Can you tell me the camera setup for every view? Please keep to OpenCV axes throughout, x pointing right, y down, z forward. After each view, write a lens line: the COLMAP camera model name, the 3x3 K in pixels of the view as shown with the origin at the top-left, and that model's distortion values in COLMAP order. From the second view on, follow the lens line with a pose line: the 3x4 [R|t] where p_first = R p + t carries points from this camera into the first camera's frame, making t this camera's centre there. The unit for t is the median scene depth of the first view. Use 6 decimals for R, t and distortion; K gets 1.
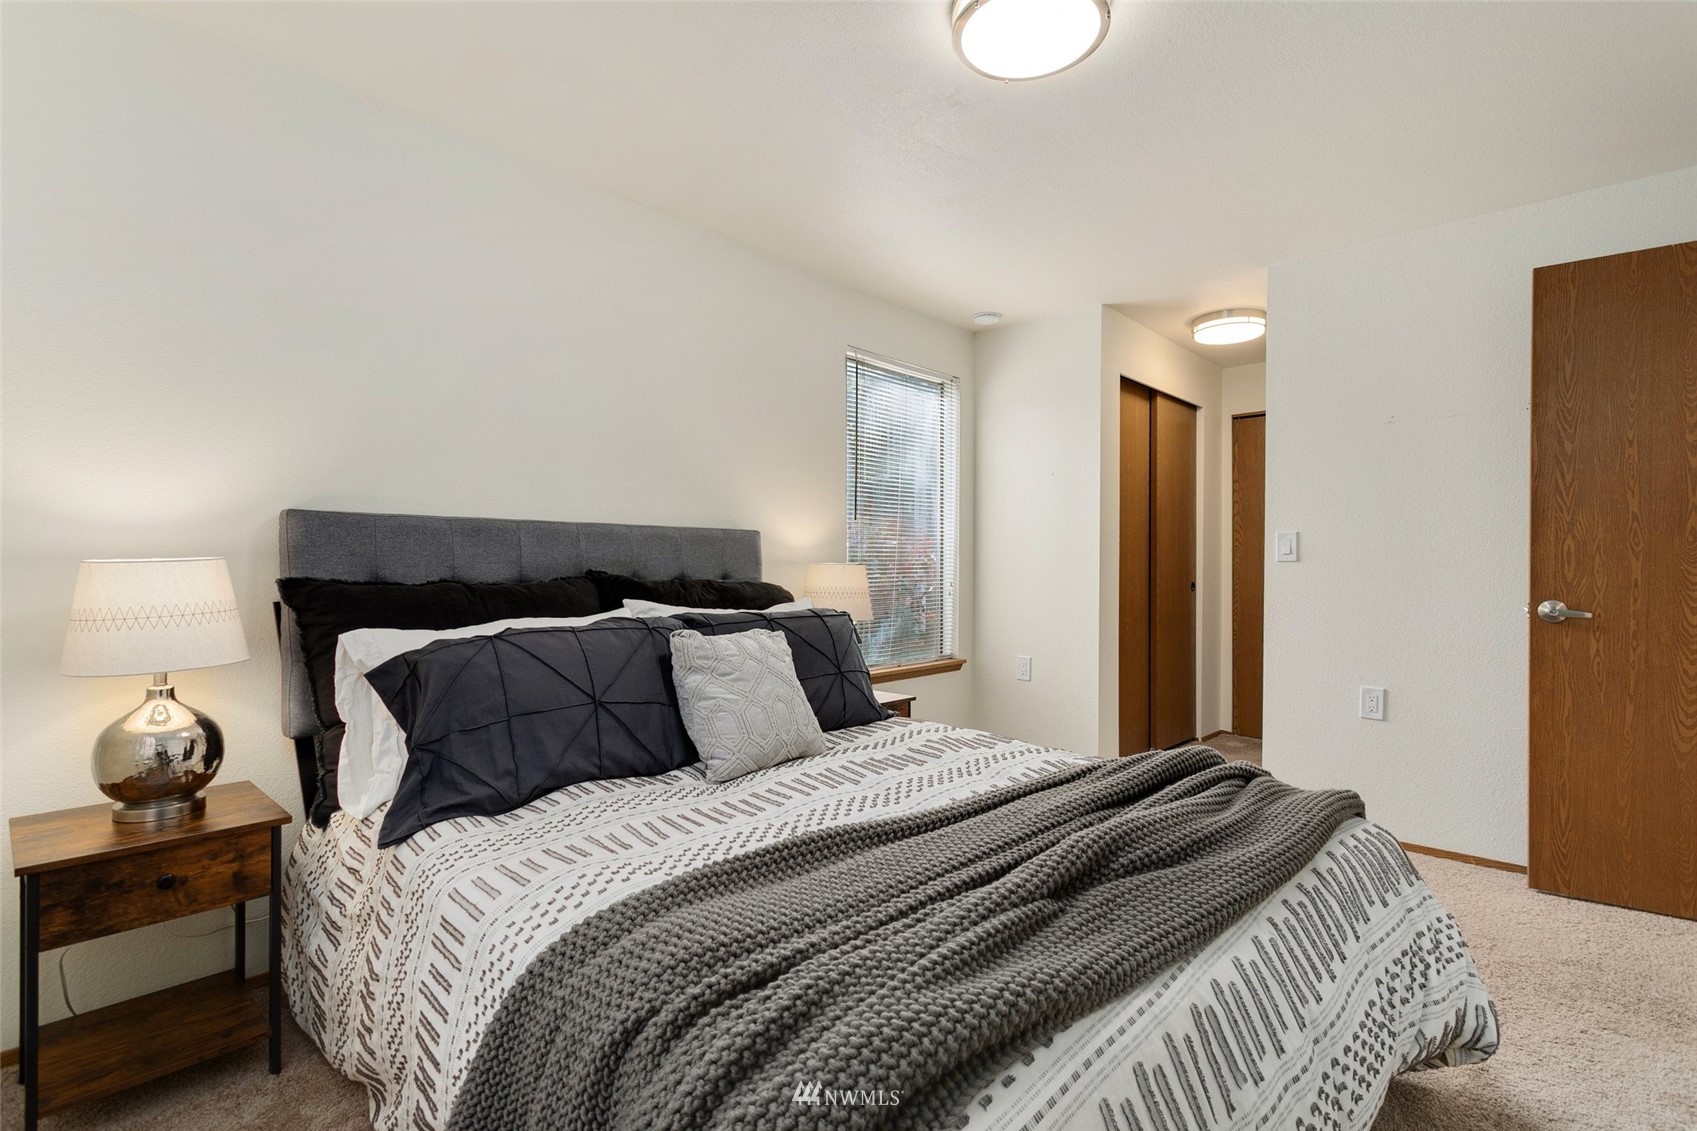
lens RADIAL K [[820.0, 0, 836.7], [0, 820.0, 560.0], [0, 0, 1]] dist [0.015018, -0.000536]
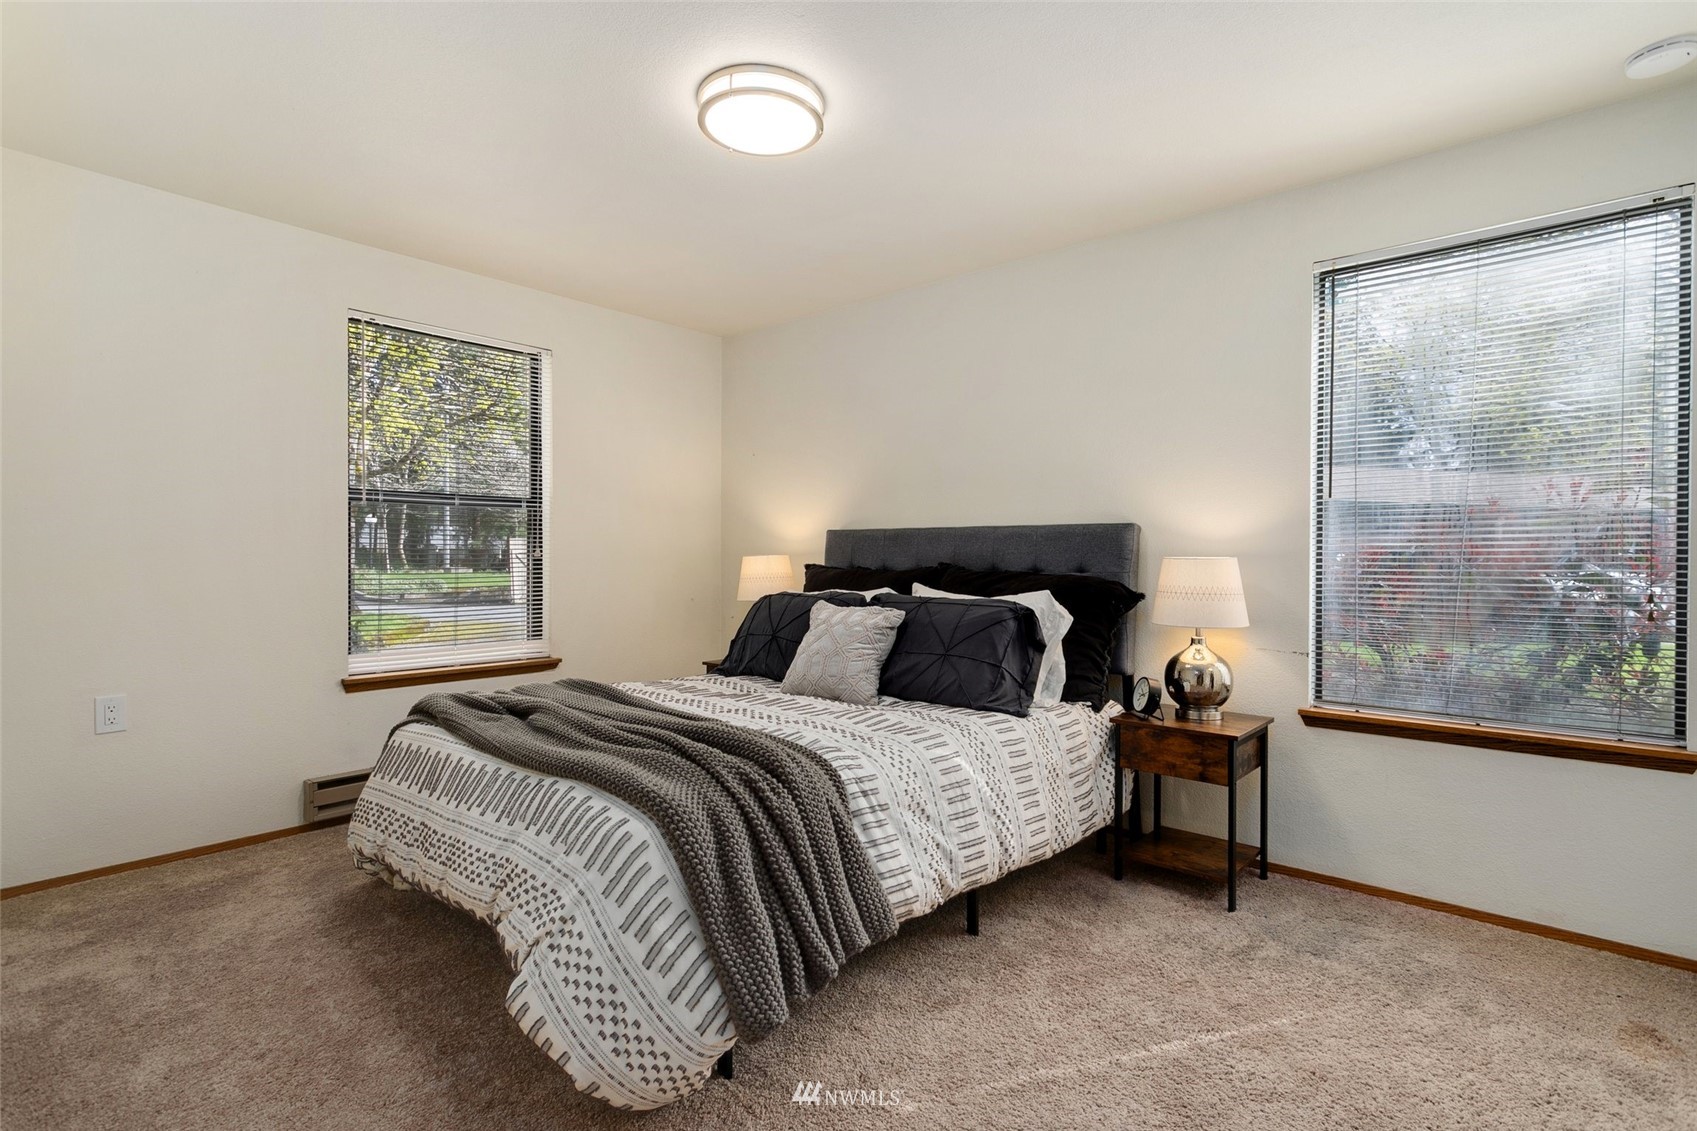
lens RADIAL K [[820.0, 0, 836.7], [0, 820.0, 560.0], [0, 0, 1]] dist [0.015018, -0.000536]
pose [[0.010644, 0.002976, -0.999939, 1.206957], [0.001281, 0.999995, 0.002990, 0.005618], [0.999943, -0.001313, 0.010640, 0.916953]]
